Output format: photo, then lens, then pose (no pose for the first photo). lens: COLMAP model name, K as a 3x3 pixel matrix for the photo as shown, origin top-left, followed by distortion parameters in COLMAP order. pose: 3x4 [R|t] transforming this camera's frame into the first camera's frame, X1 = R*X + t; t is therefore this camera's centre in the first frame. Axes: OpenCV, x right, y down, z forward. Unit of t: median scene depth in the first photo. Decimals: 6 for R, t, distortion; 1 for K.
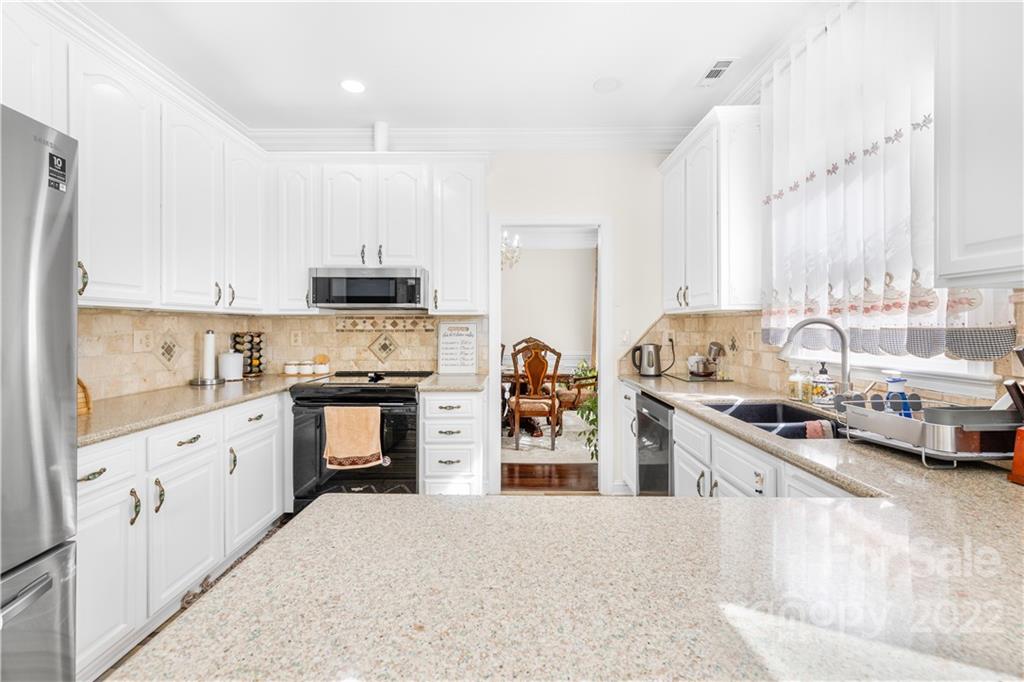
lens RADIAL K [[437.7, 0, 508.1], [0, 437.7, 337.4], [0, 0, 1]] dist [0.008641, -0.000609]
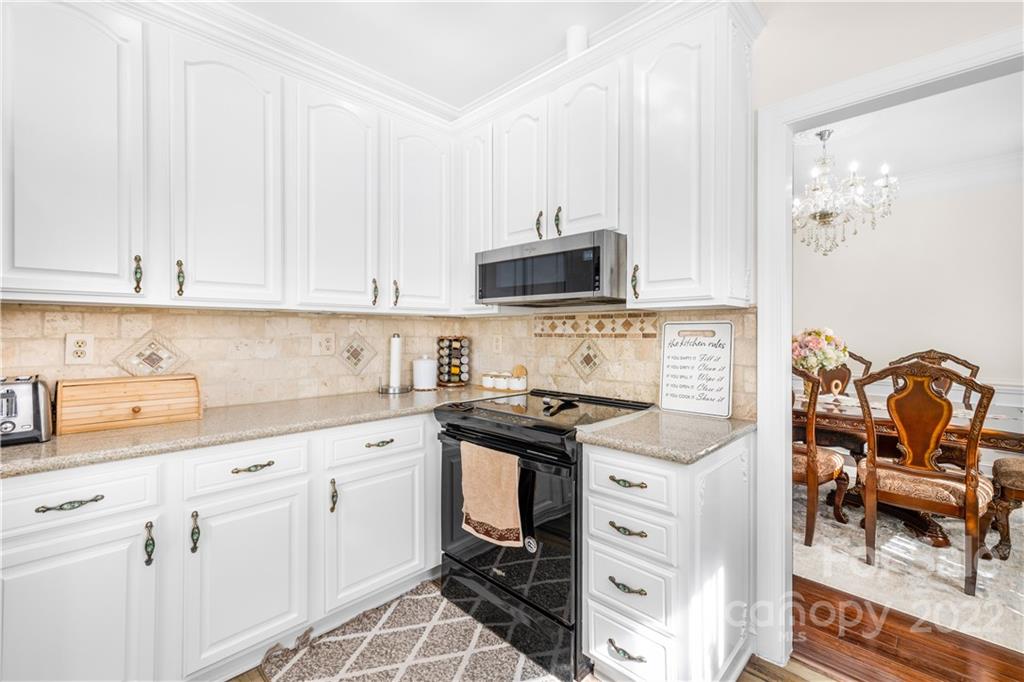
lens RADIAL K [[437.7, 0, 508.1], [0, 437.7, 337.4], [0, 0, 1]] dist [0.008641, -0.000609]
pose [[0.717191, 0.010022, -0.696805, 0.110546], [-0.018311, 0.999822, -0.004466, -0.007672], [0.696636, 0.015962, 0.717247, 0.451360]]
